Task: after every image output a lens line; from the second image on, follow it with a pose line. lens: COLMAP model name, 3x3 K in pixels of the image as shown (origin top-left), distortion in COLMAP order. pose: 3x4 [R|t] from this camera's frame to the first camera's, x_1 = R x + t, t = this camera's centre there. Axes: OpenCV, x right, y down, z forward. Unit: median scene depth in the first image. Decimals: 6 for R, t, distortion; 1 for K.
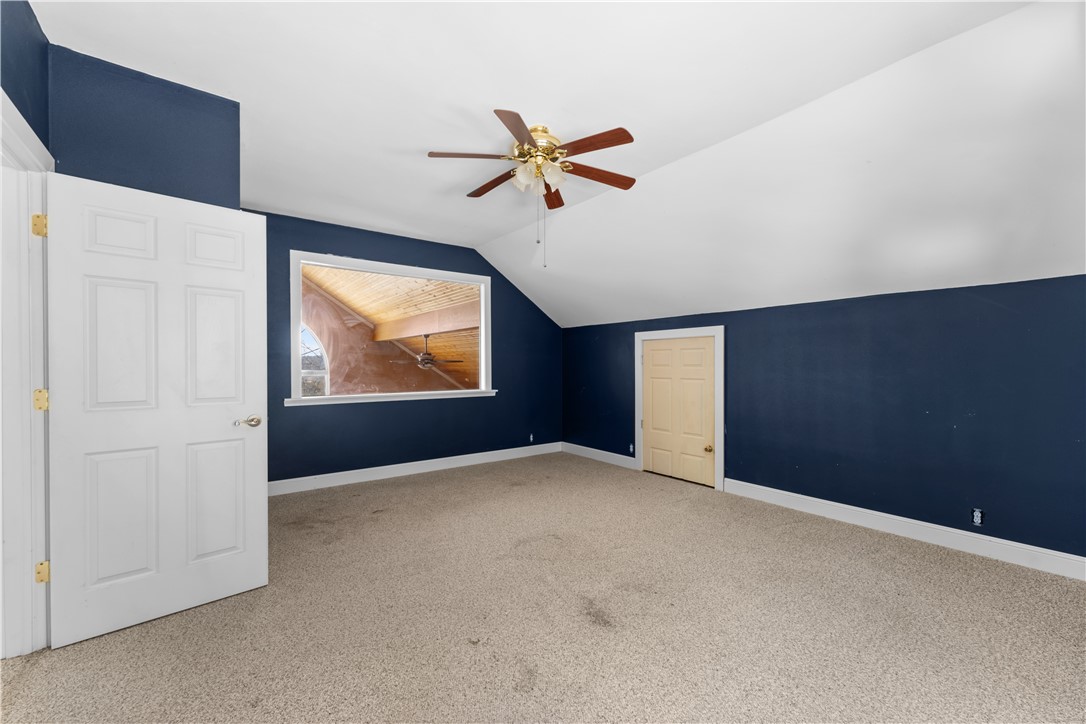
lens RADIAL K [[440.8, 0, 539.4], [0, 440.8, 364.5], [0, 0, 1]] dist [0.003305, -0.000037]
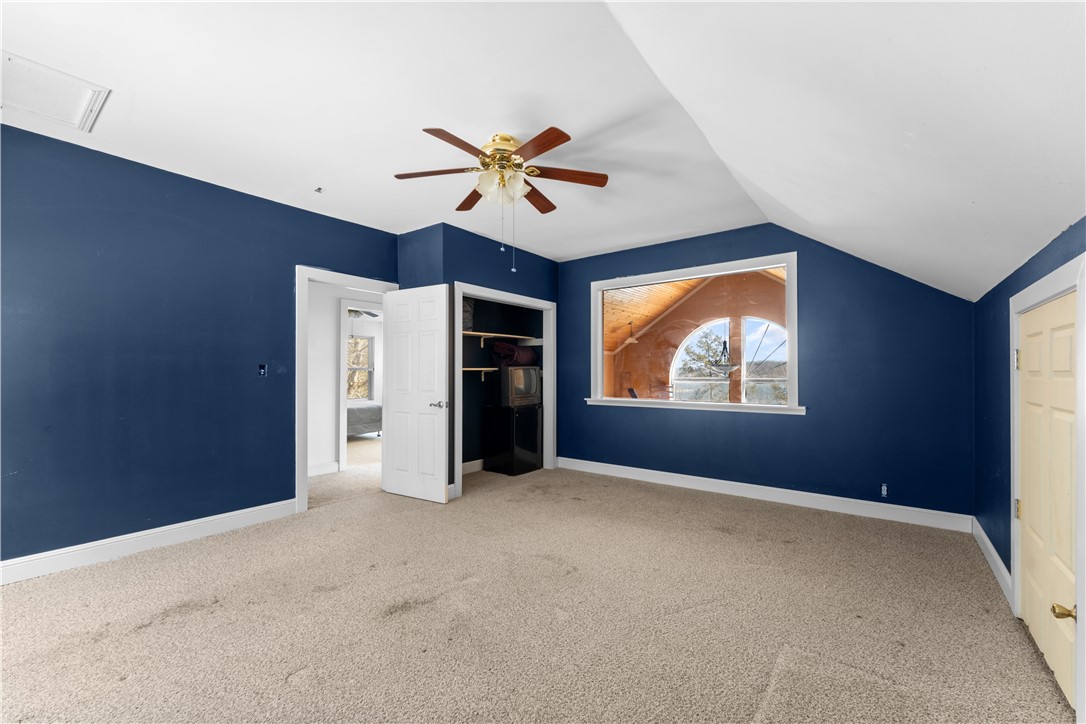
lens RADIAL K [[440.8, 0, 542.3], [0, 440.8, 365.9], [0, 0, 1]] dist [0.003305, -0.000037]
pose [[0.266230, -0.014661, -0.963798, 0.686316], [0.000314, 0.999886, -0.015123, 0.002563], [0.963910, 0.003723, 0.266204, 0.569266]]
